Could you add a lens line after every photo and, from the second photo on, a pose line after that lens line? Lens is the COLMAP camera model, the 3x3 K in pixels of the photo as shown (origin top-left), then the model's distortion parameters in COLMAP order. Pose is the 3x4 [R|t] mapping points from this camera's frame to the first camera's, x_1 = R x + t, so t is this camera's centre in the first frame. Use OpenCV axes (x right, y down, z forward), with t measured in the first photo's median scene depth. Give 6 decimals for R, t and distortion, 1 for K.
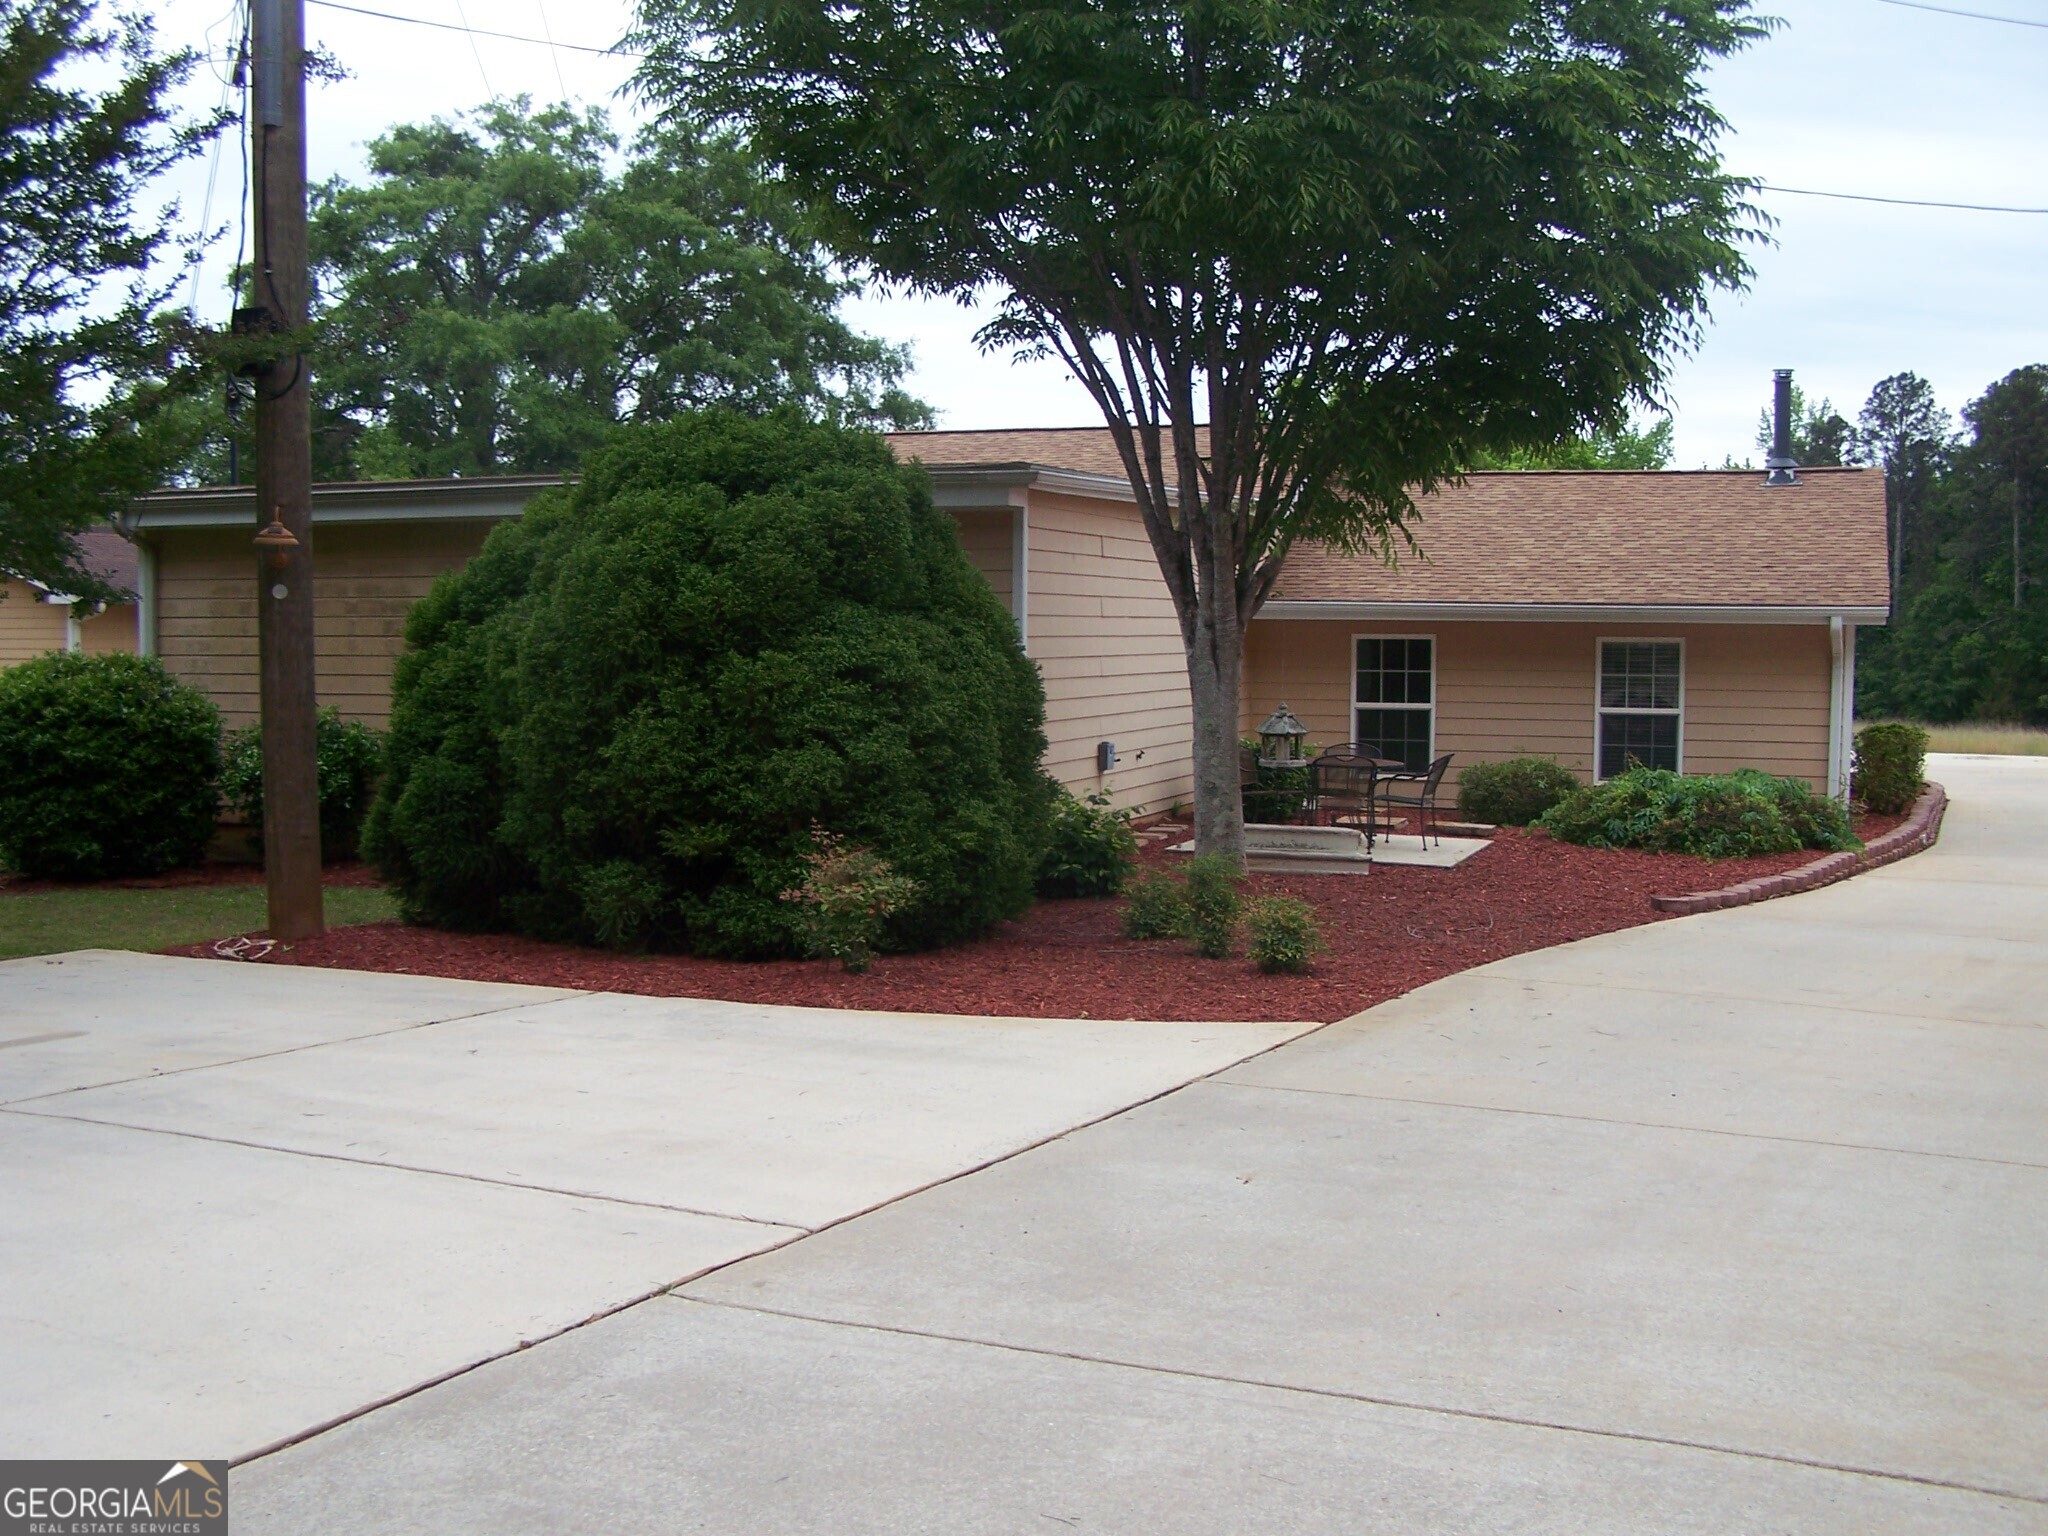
lens RADIAL K [[2269.3, 0, 1025.3], [0, 2269.3, 809.6], [0, 0, 1]] dist [-0.205768, 0.404128]
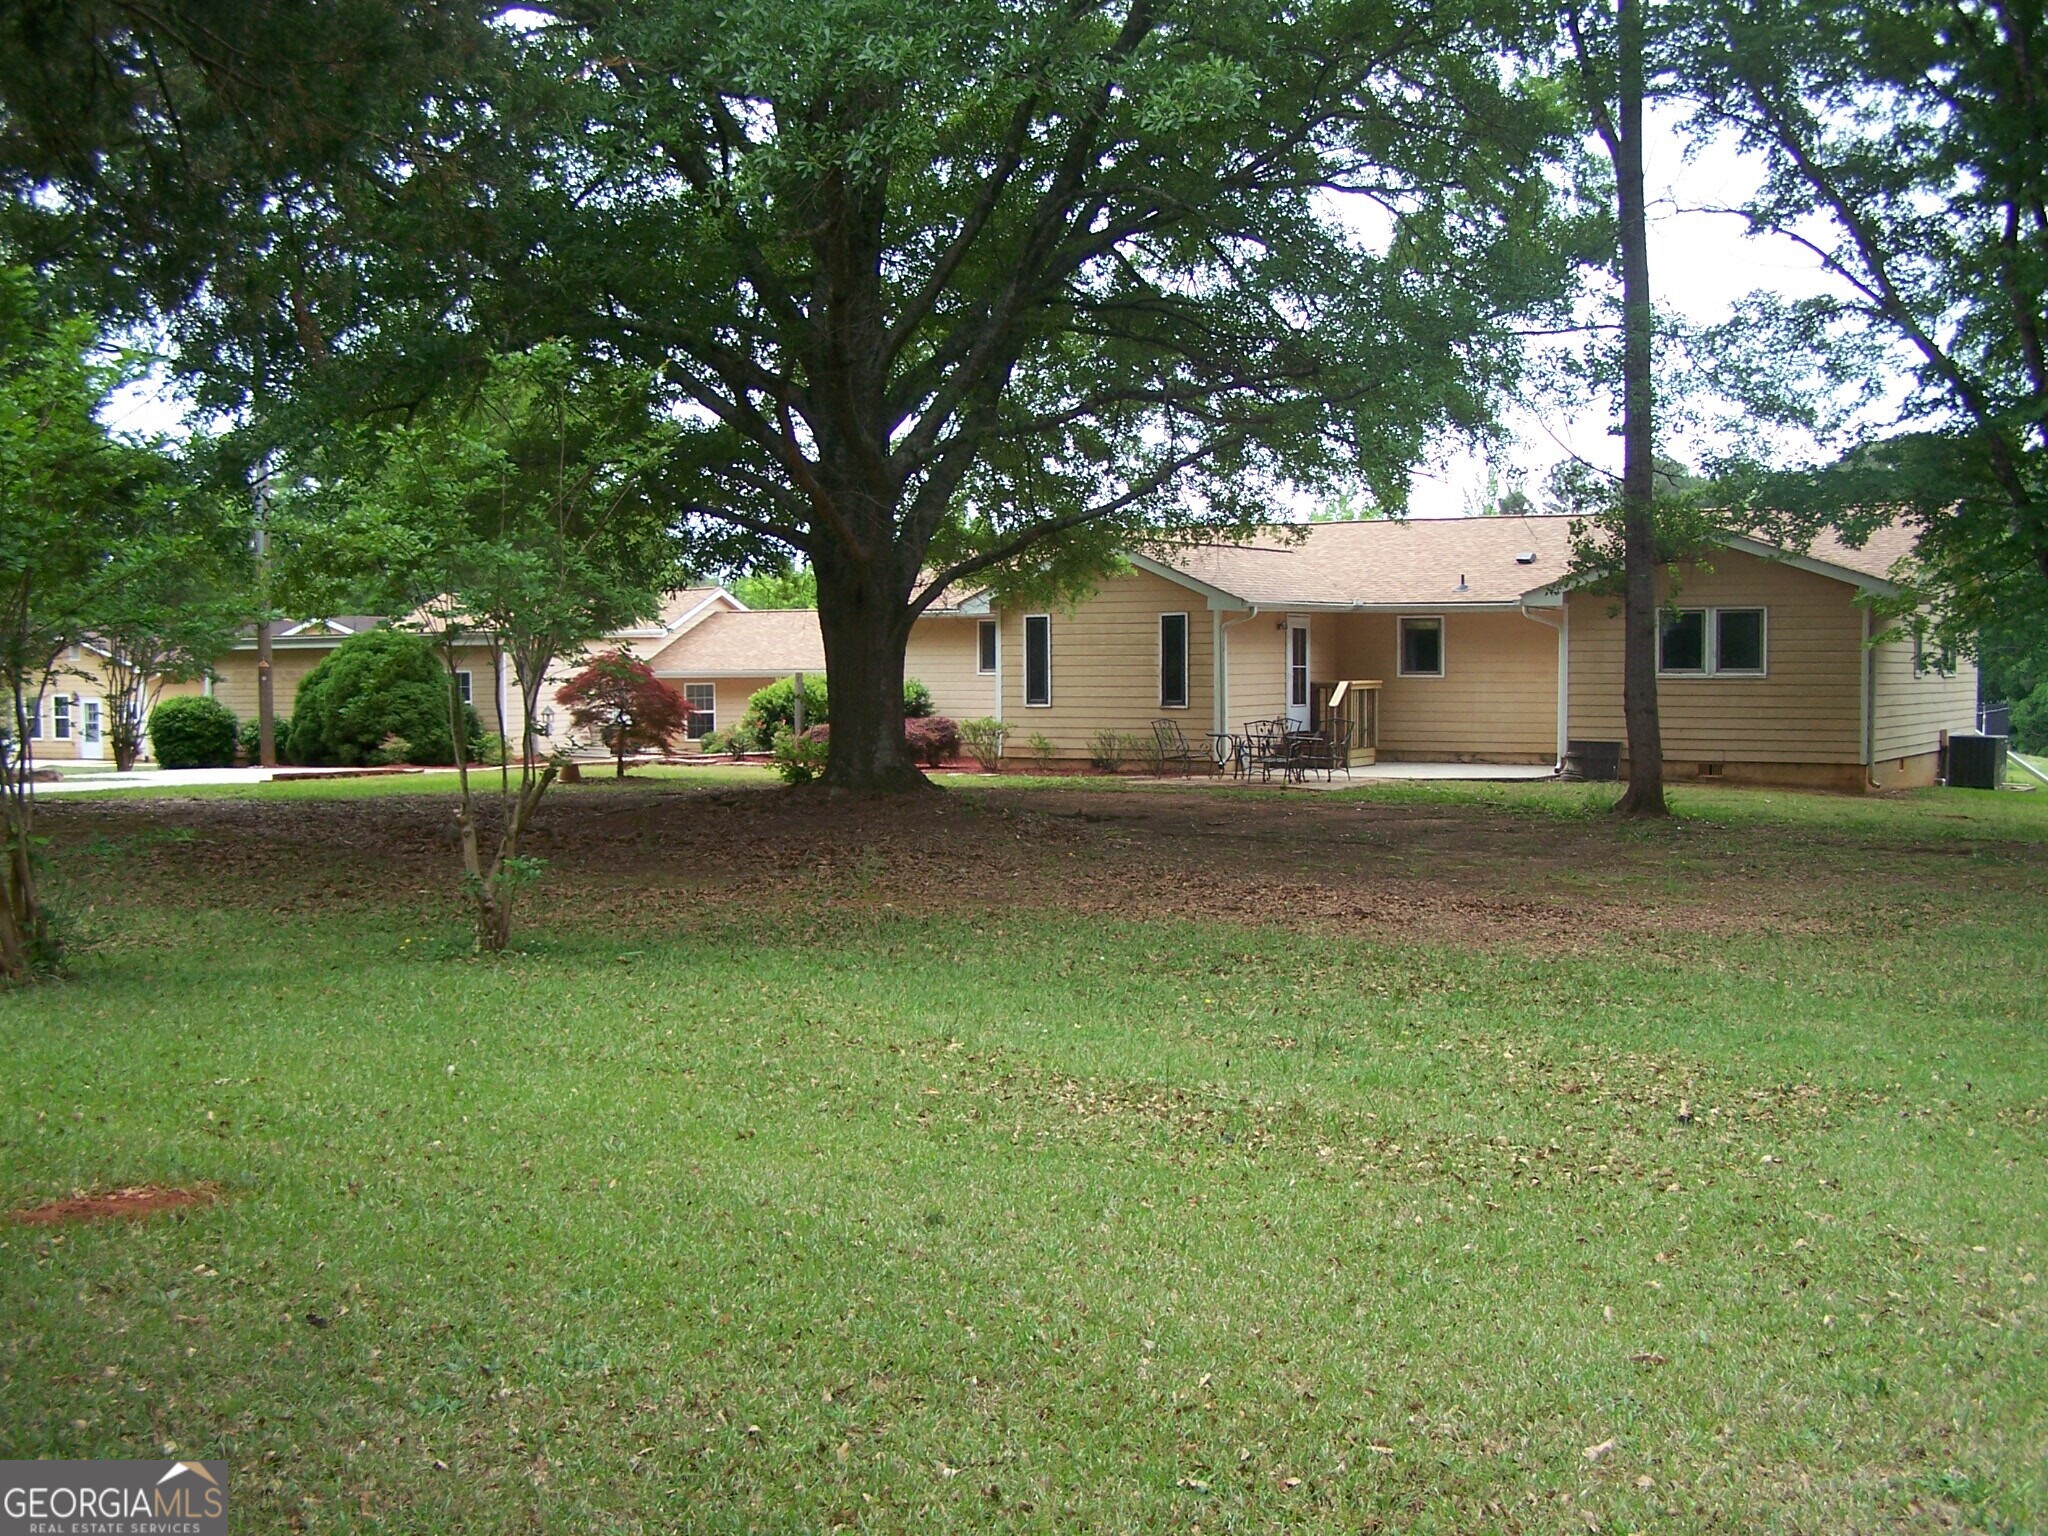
lens RADIAL K [[2269.3, 0, 1025.3], [0, 2269.3, 809.6], [0, 0, 1]] dist [-0.205768, 0.404128]
pose [[0.999691, -0.009965, 0.022776, 0.827665], [0.010395, 0.999769, -0.018834, 0.200602], [-0.022583, 0.019065, 0.999563, -2.666510]]
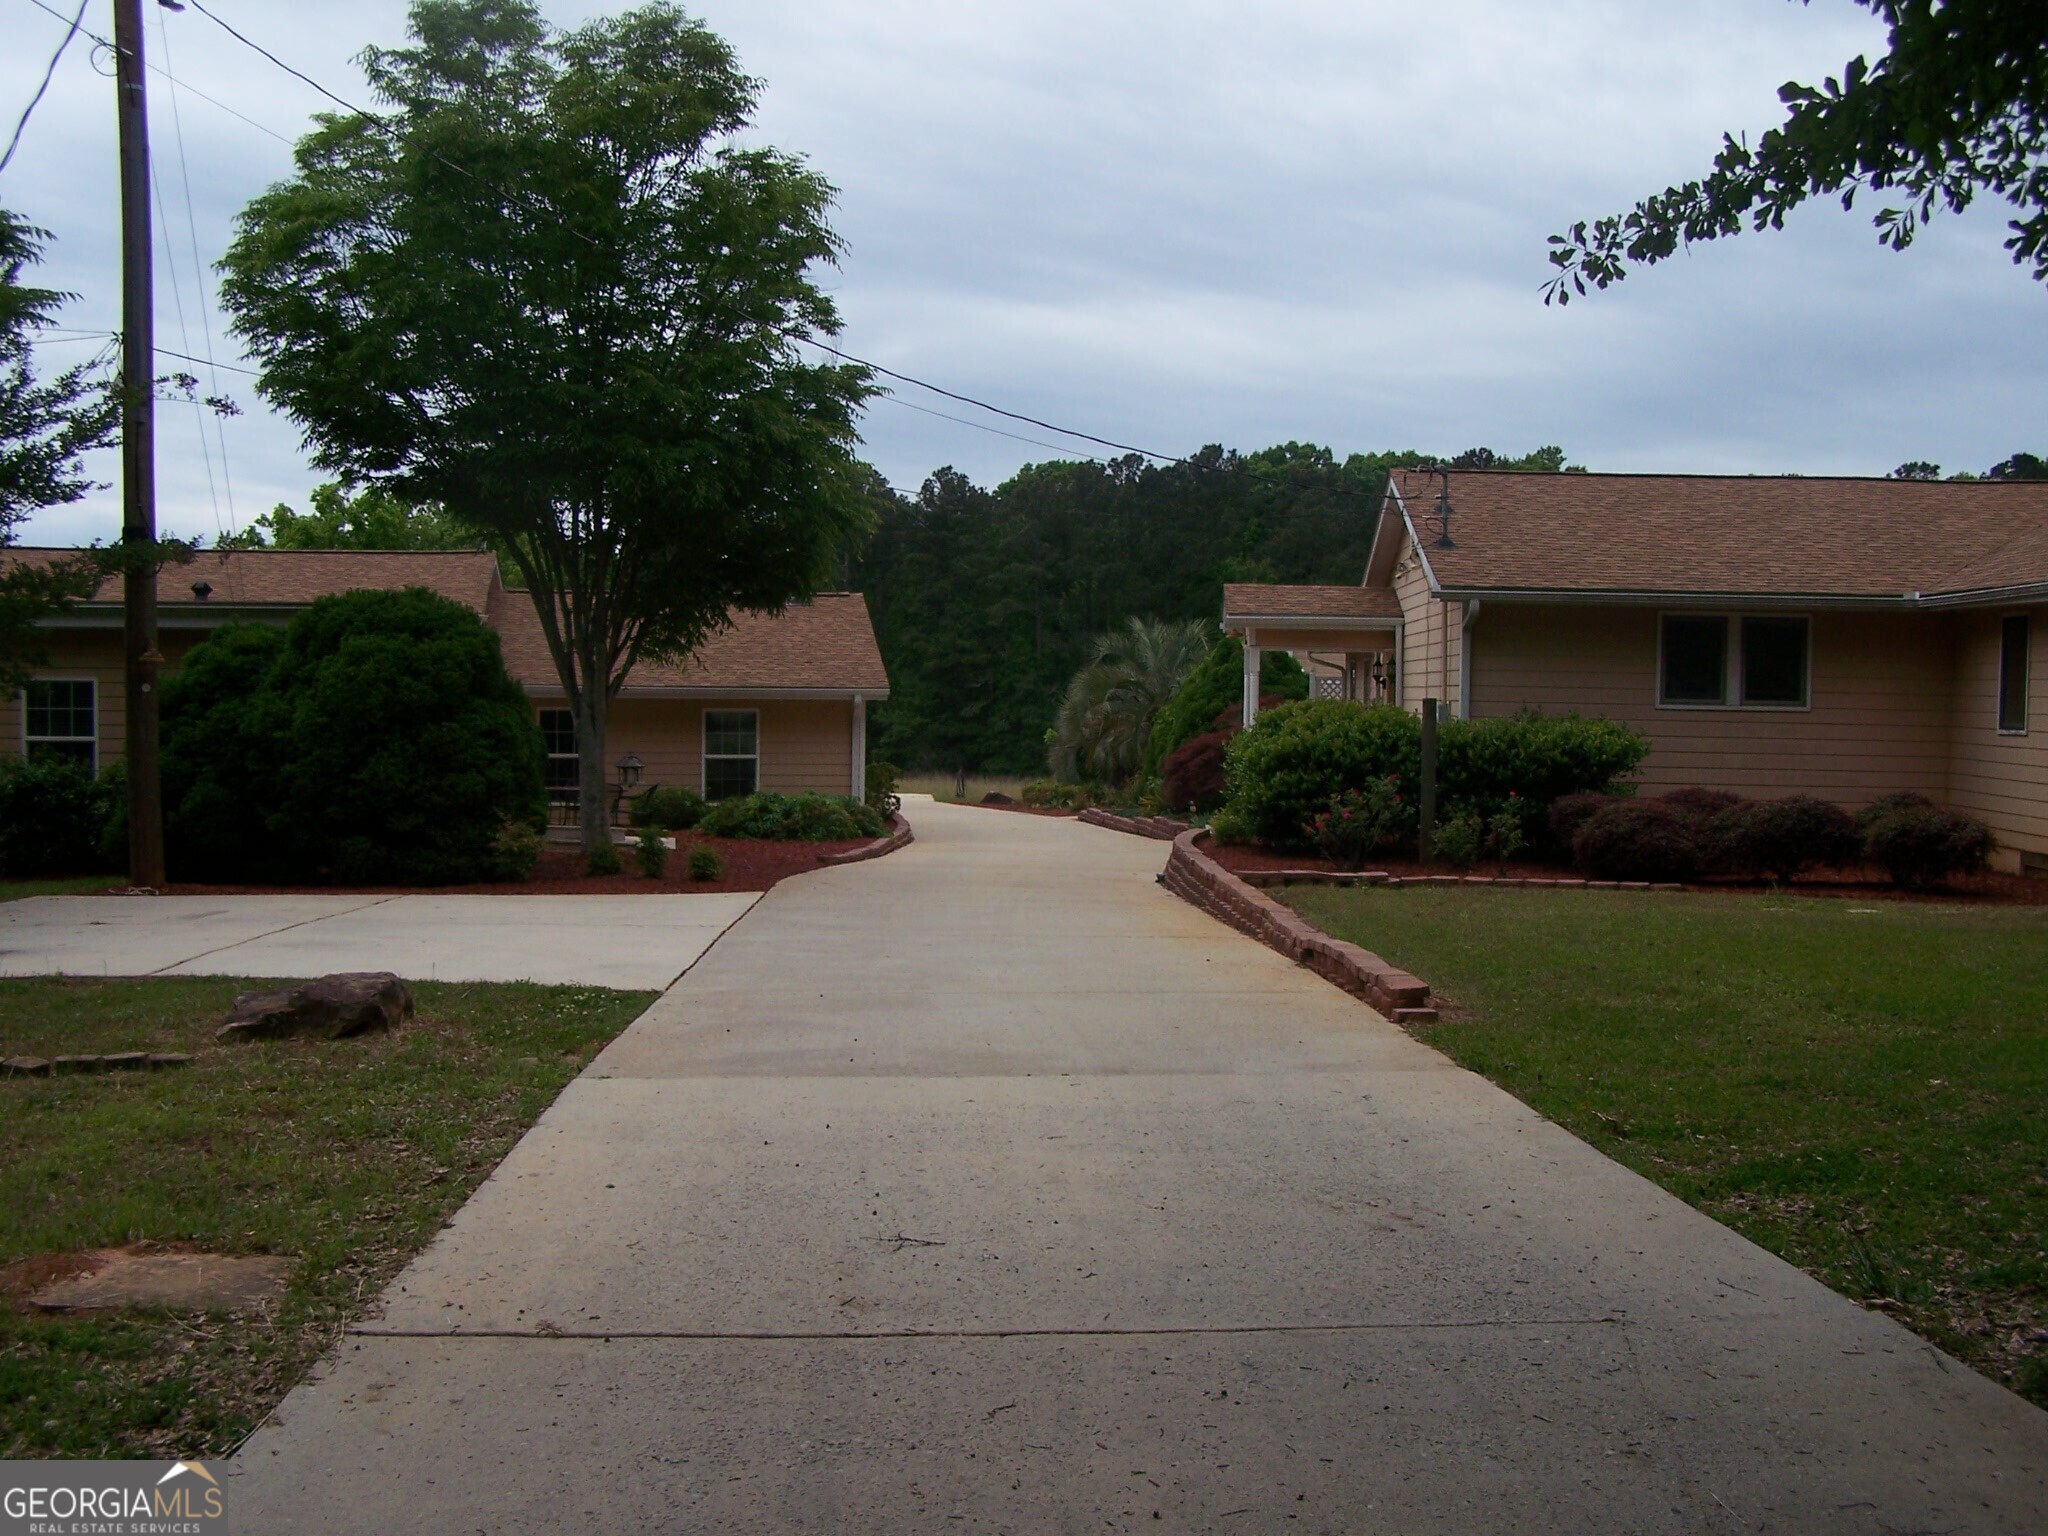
lens RADIAL K [[2269.3, 0, 1025.3], [0, 2269.3, 809.6], [0, 0, 1]] dist [-0.205768, 0.404128]
pose [[0.873540, -0.019464, 0.486363, -0.518292], [0.032603, 0.999296, -0.018565, 0.046707], [-0.485659, 0.032074, 0.873560, -0.761012]]
